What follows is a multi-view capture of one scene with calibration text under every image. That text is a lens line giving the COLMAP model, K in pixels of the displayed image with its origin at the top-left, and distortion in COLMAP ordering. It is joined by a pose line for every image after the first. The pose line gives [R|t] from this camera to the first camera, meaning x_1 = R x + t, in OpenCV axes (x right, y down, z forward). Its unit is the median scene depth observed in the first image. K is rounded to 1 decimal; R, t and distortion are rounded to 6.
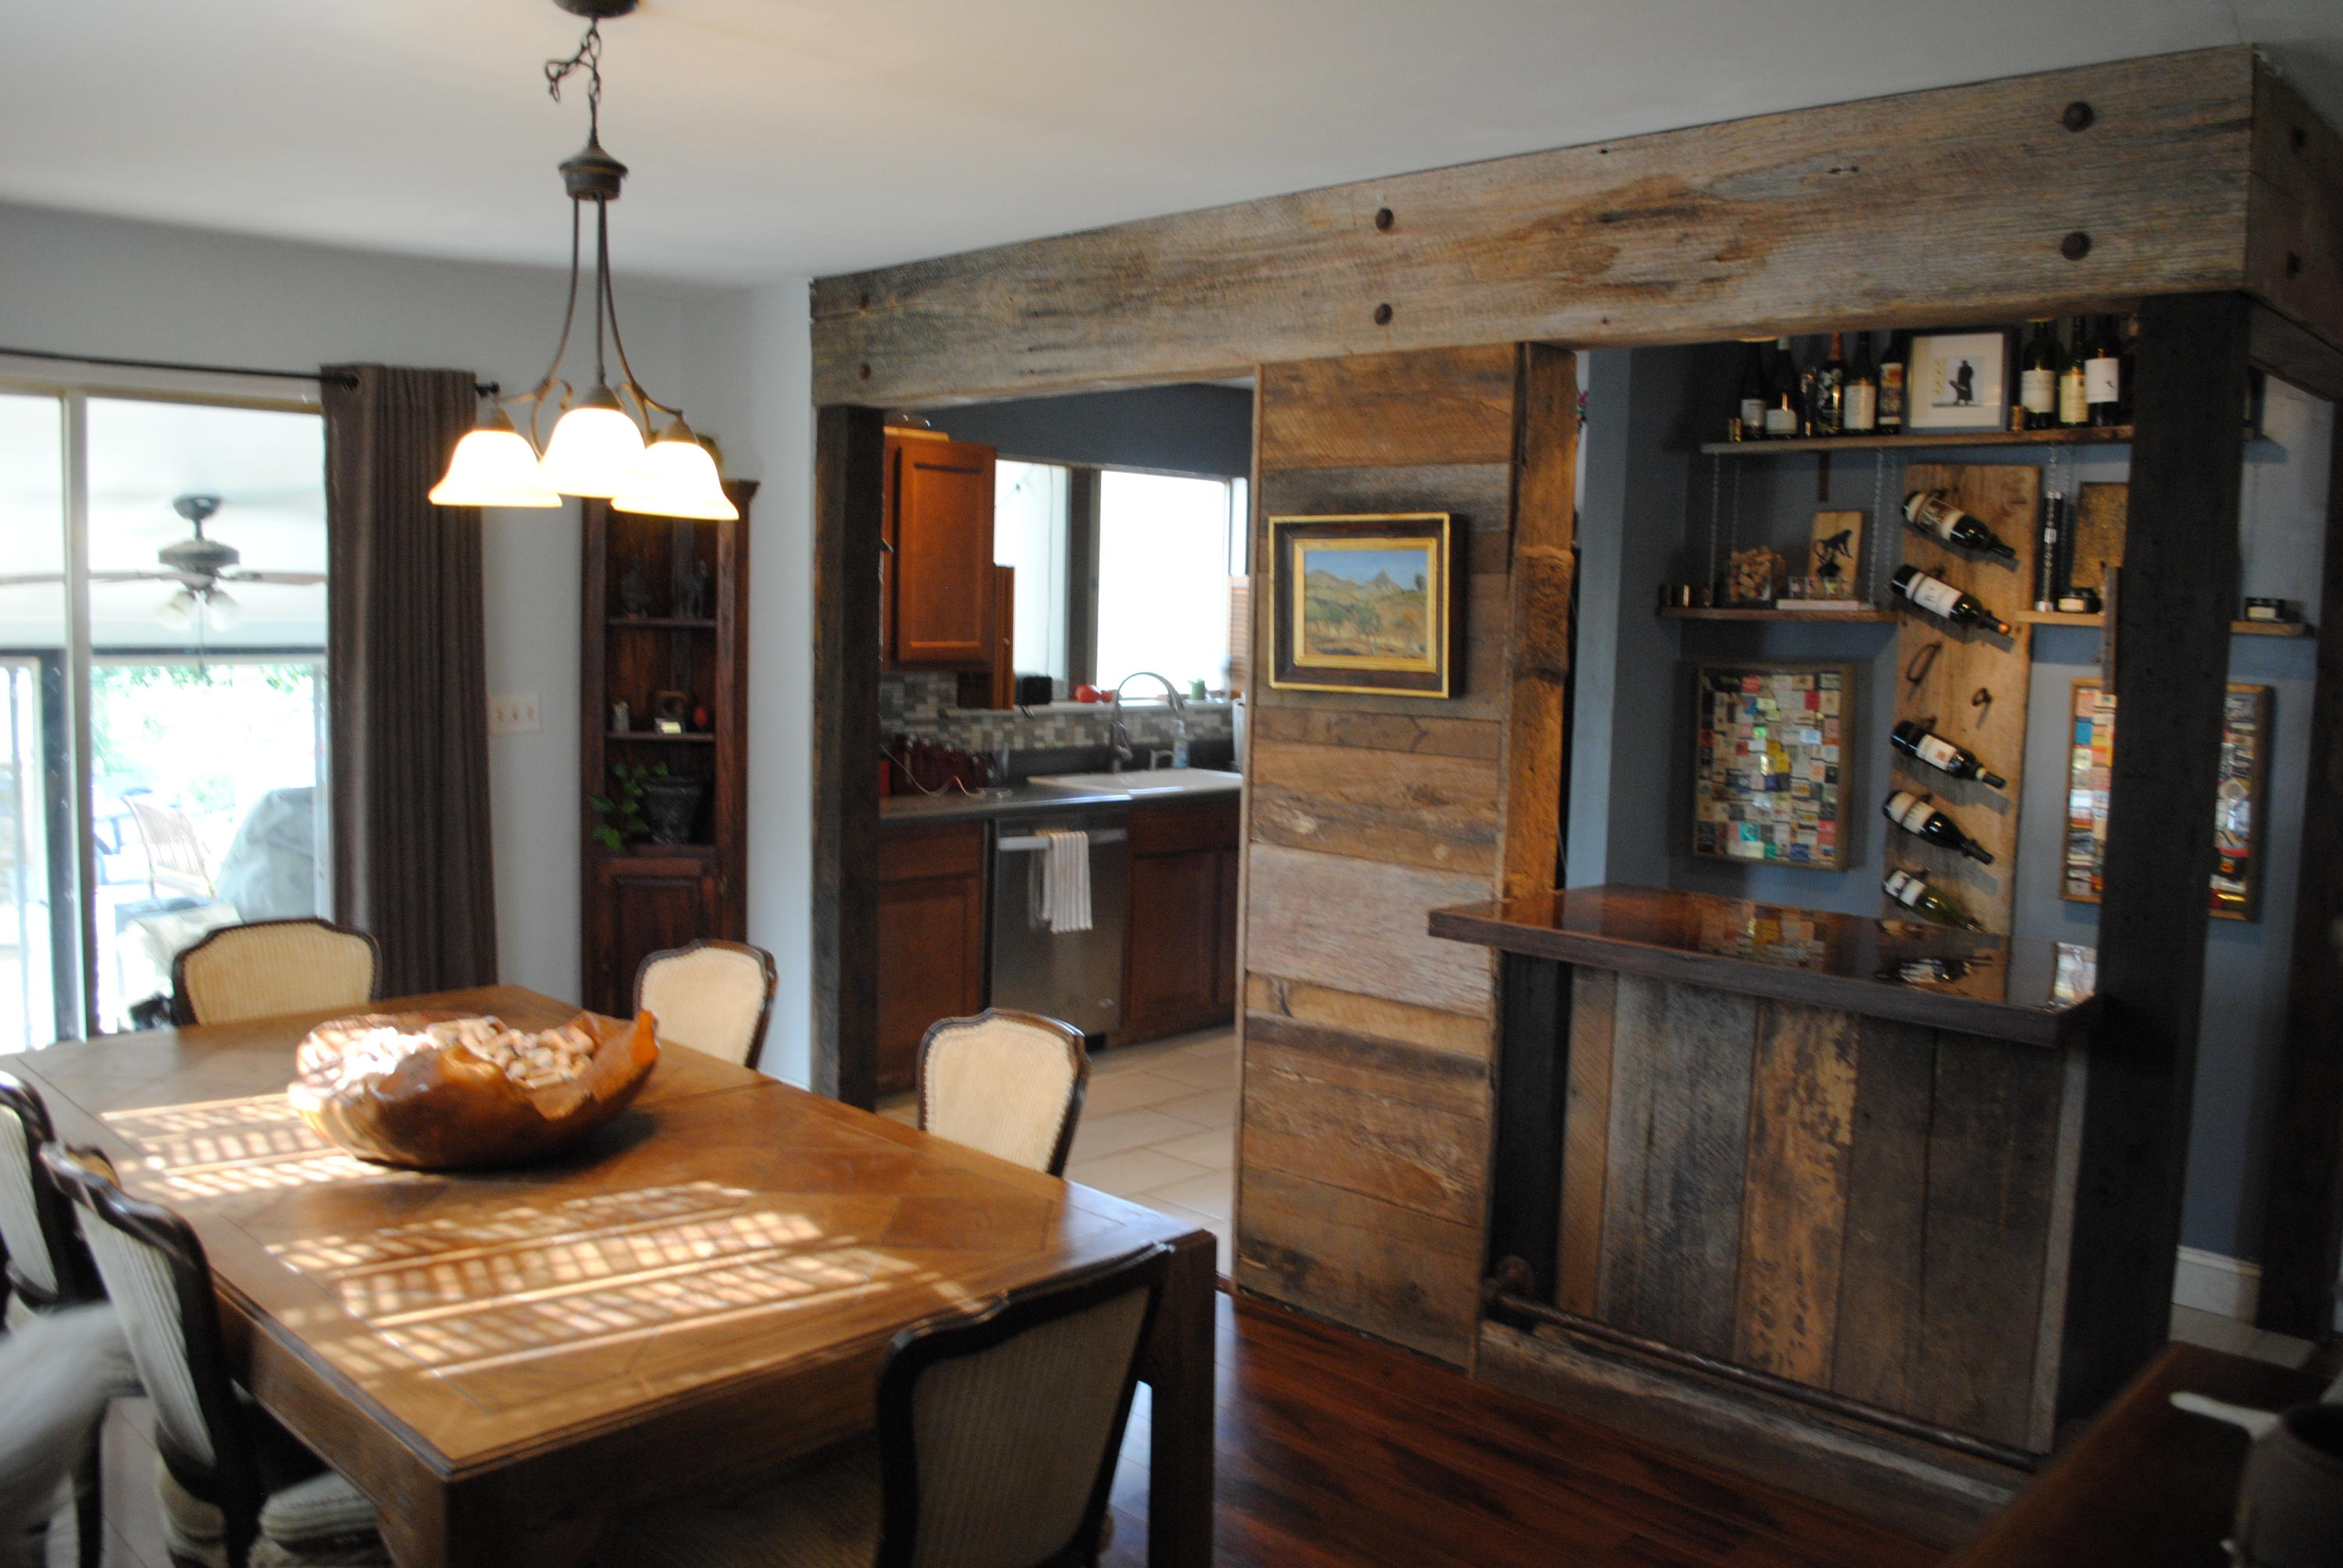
lens RADIAL K [[1850.7, 0, 1200.2], [0, 1850.7, 776.5], [0, 0, 1]] dist [-0.083109, 0.009532]
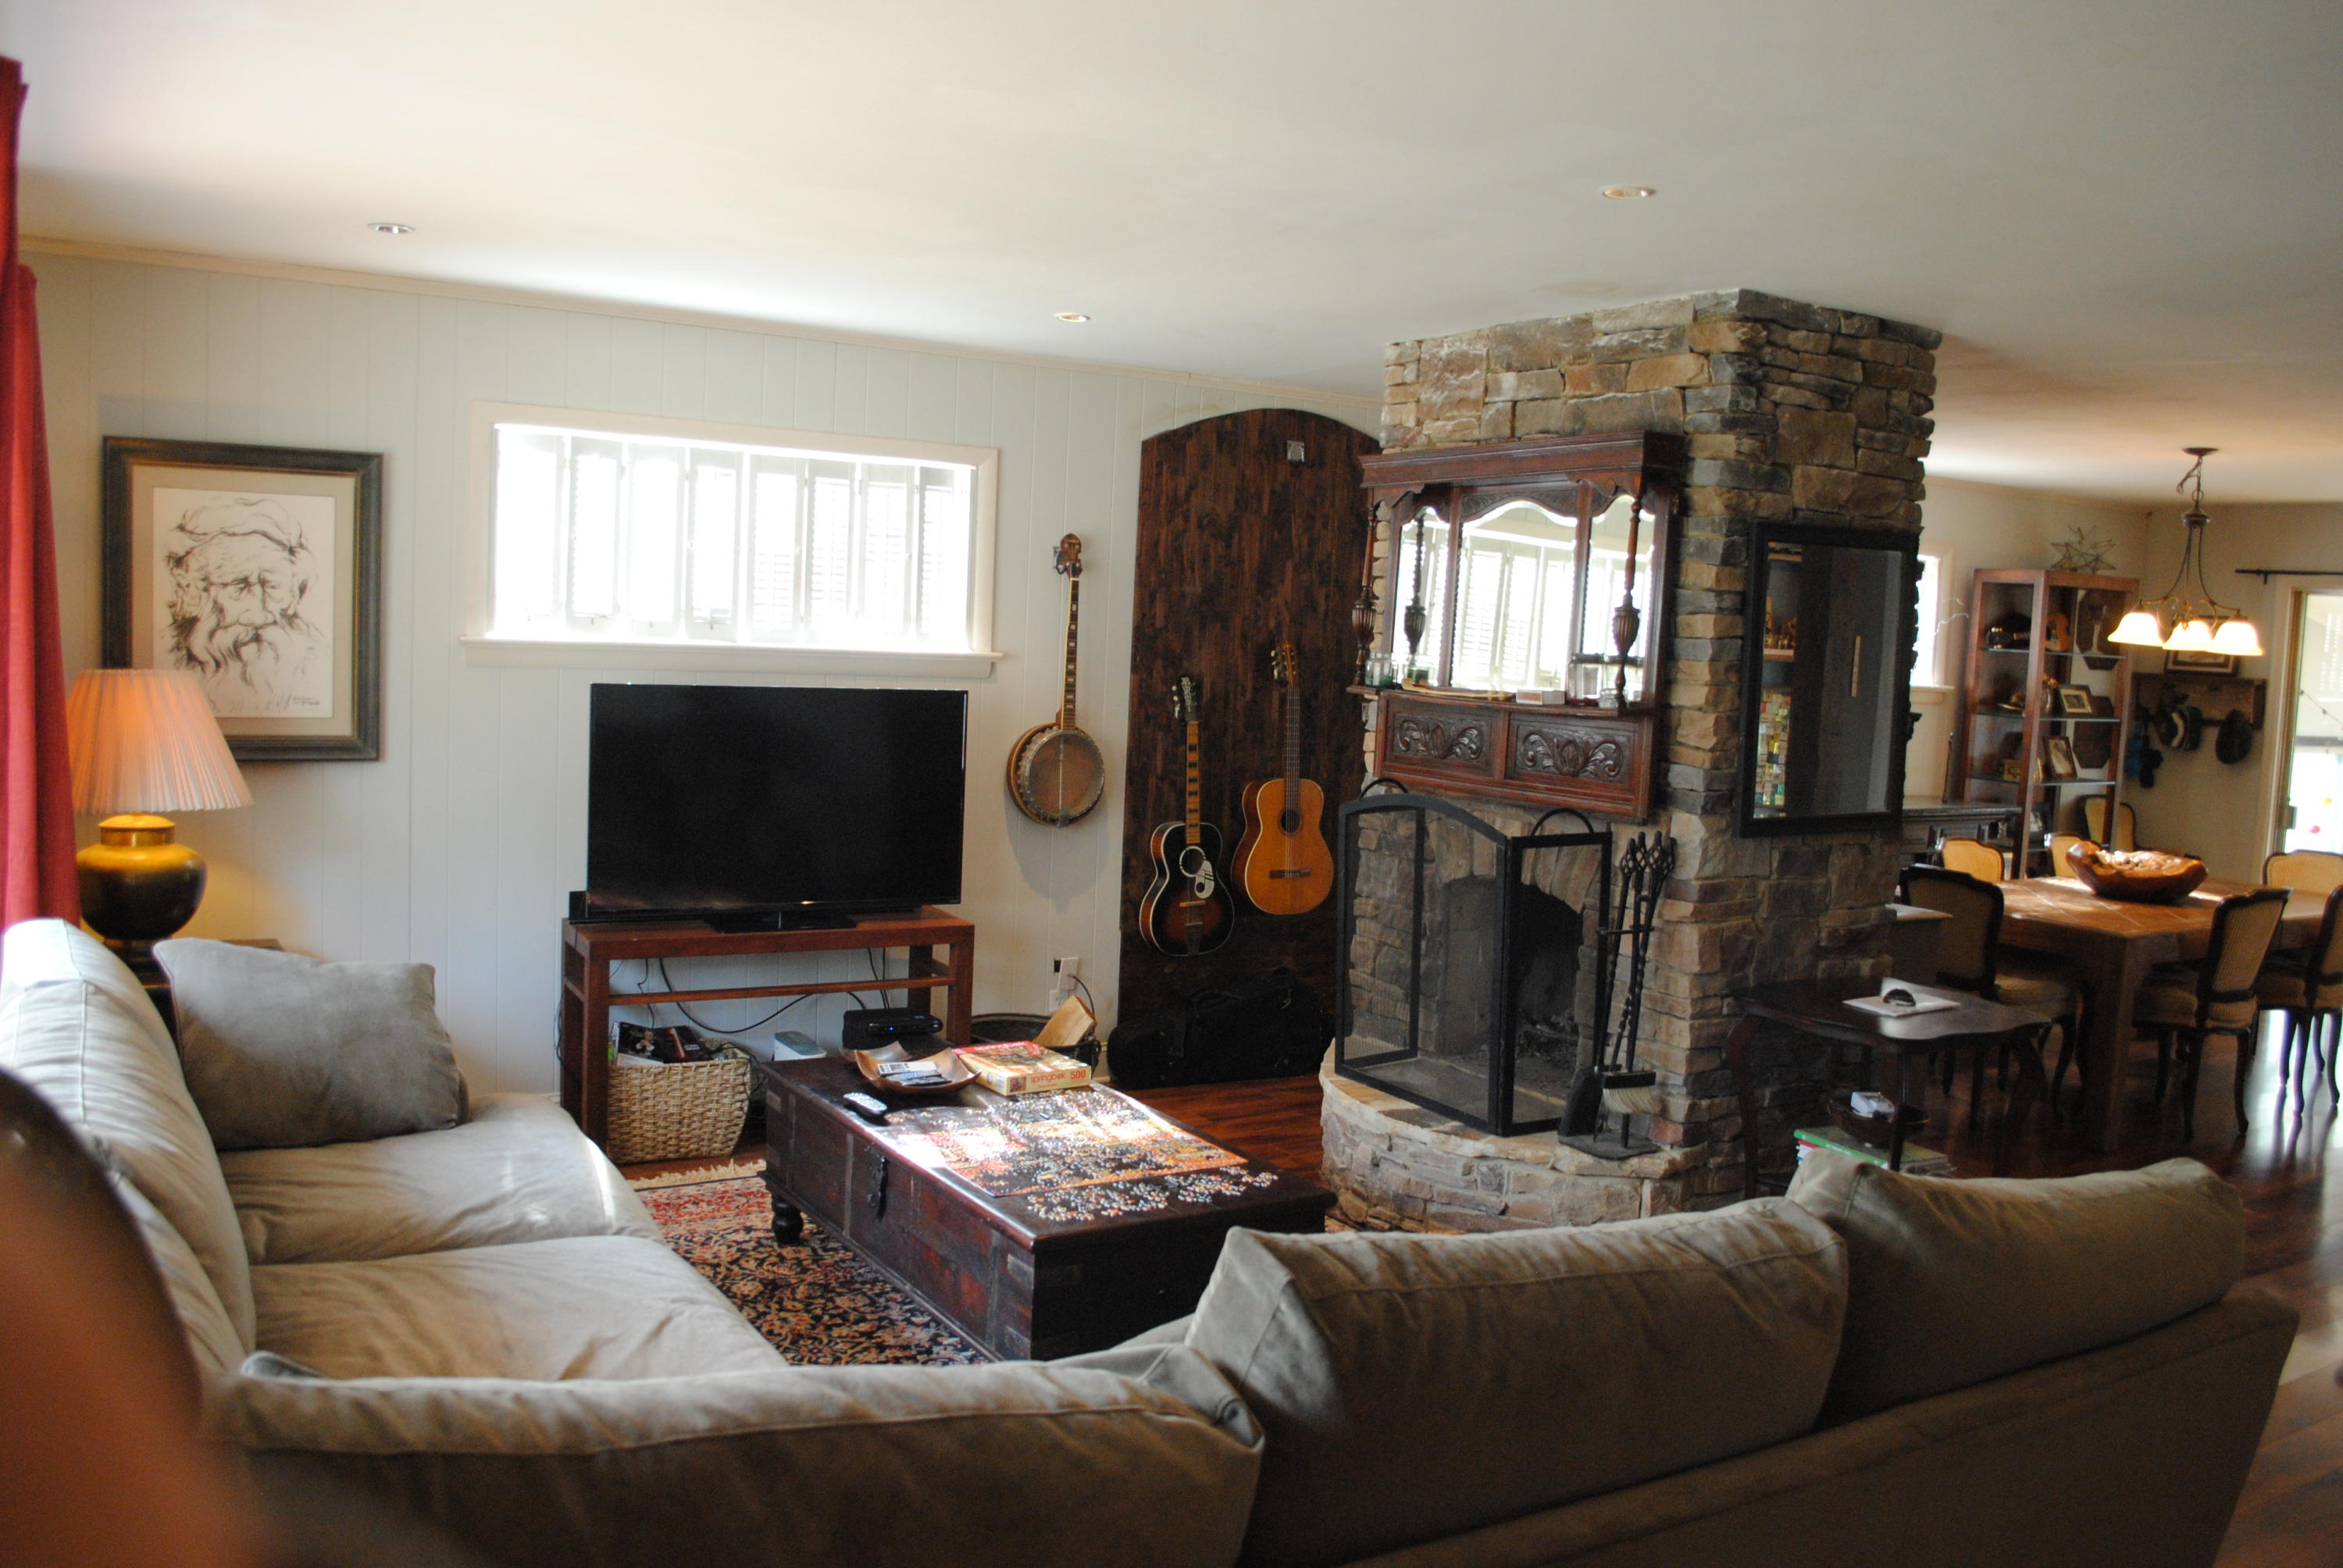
lens RADIAL K [[1850.7, 0, 1200.2], [0, 1850.7, 776.5], [0, 0, 1]] dist [-0.083109, 0.009532]
pose [[-0.255396, 0.042270, -0.965912, 1.412181], [-0.142777, 0.986441, 0.080920, 0.009134], [0.956236, 0.158577, -0.245898, 0.201218]]
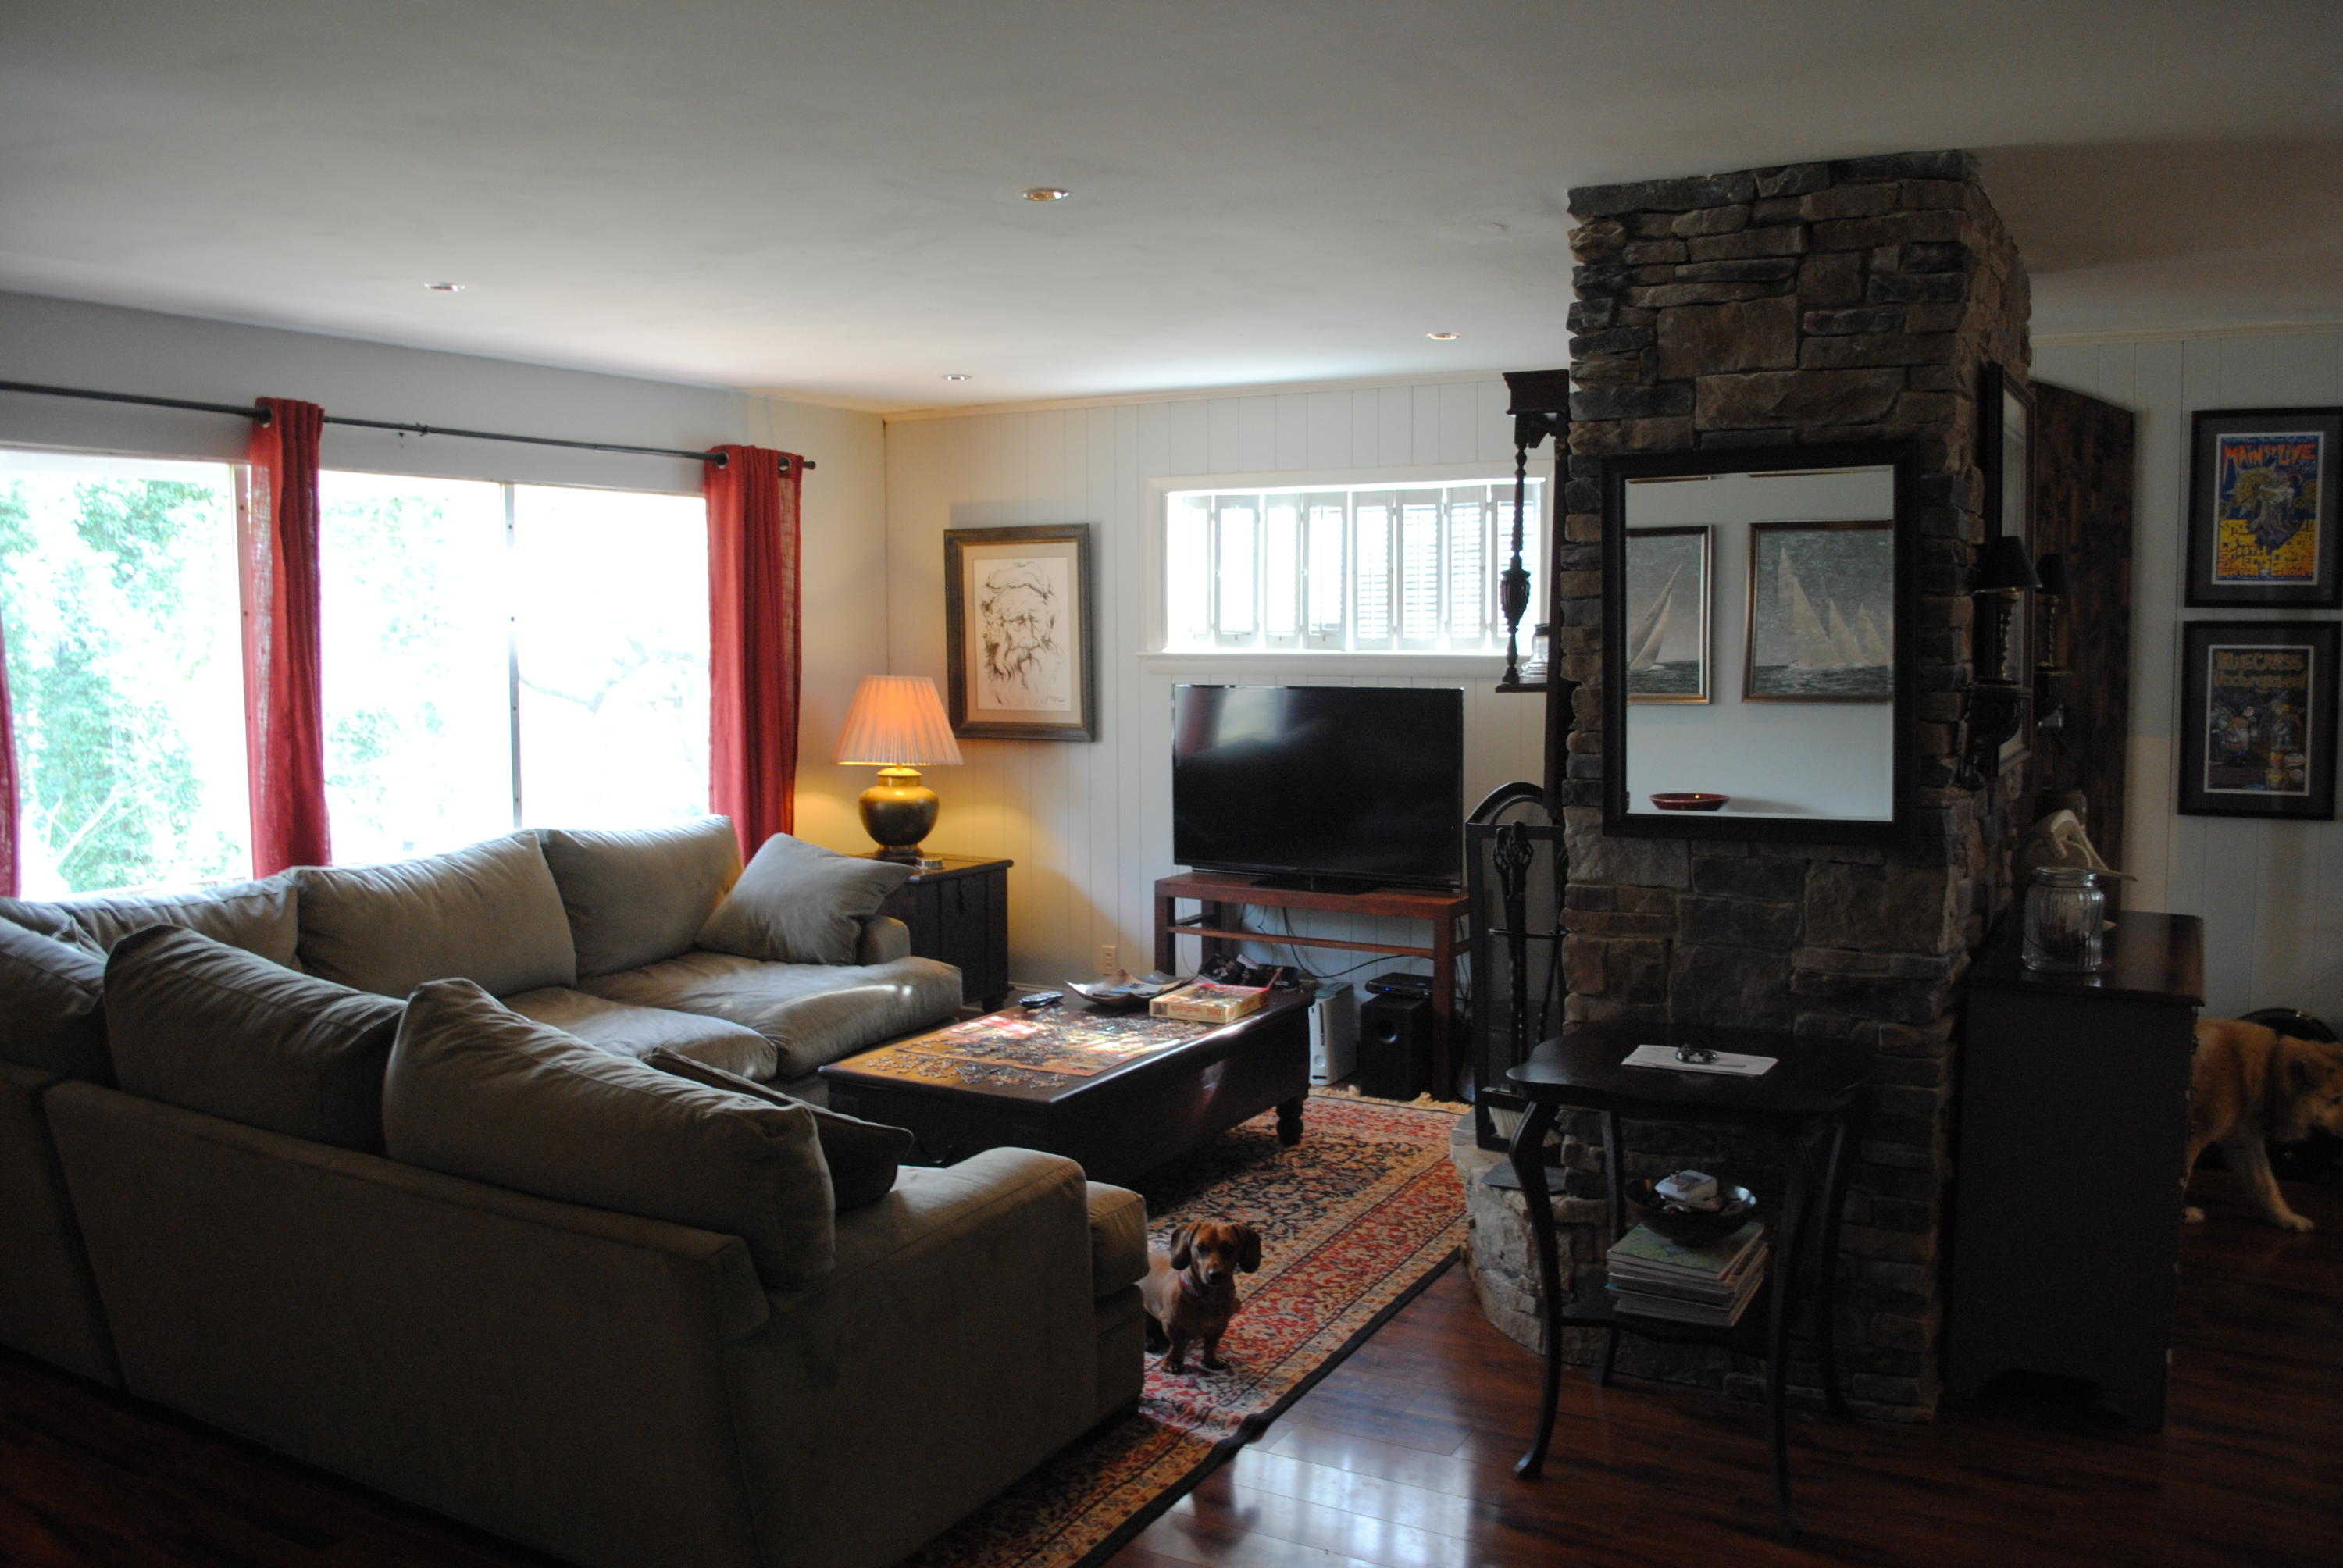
lens RADIAL K [[1850.7, 0, 1200.2], [0, 1850.7, 776.5], [0, 0, 1]] dist [-0.083109, 0.009532]
pose [[-0.971015, -0.004892, -0.238967, 0.777208], [-0.045418, 0.985351, 0.164377, -0.071698], [0.234663, 0.170466, -0.957014, 0.966442]]
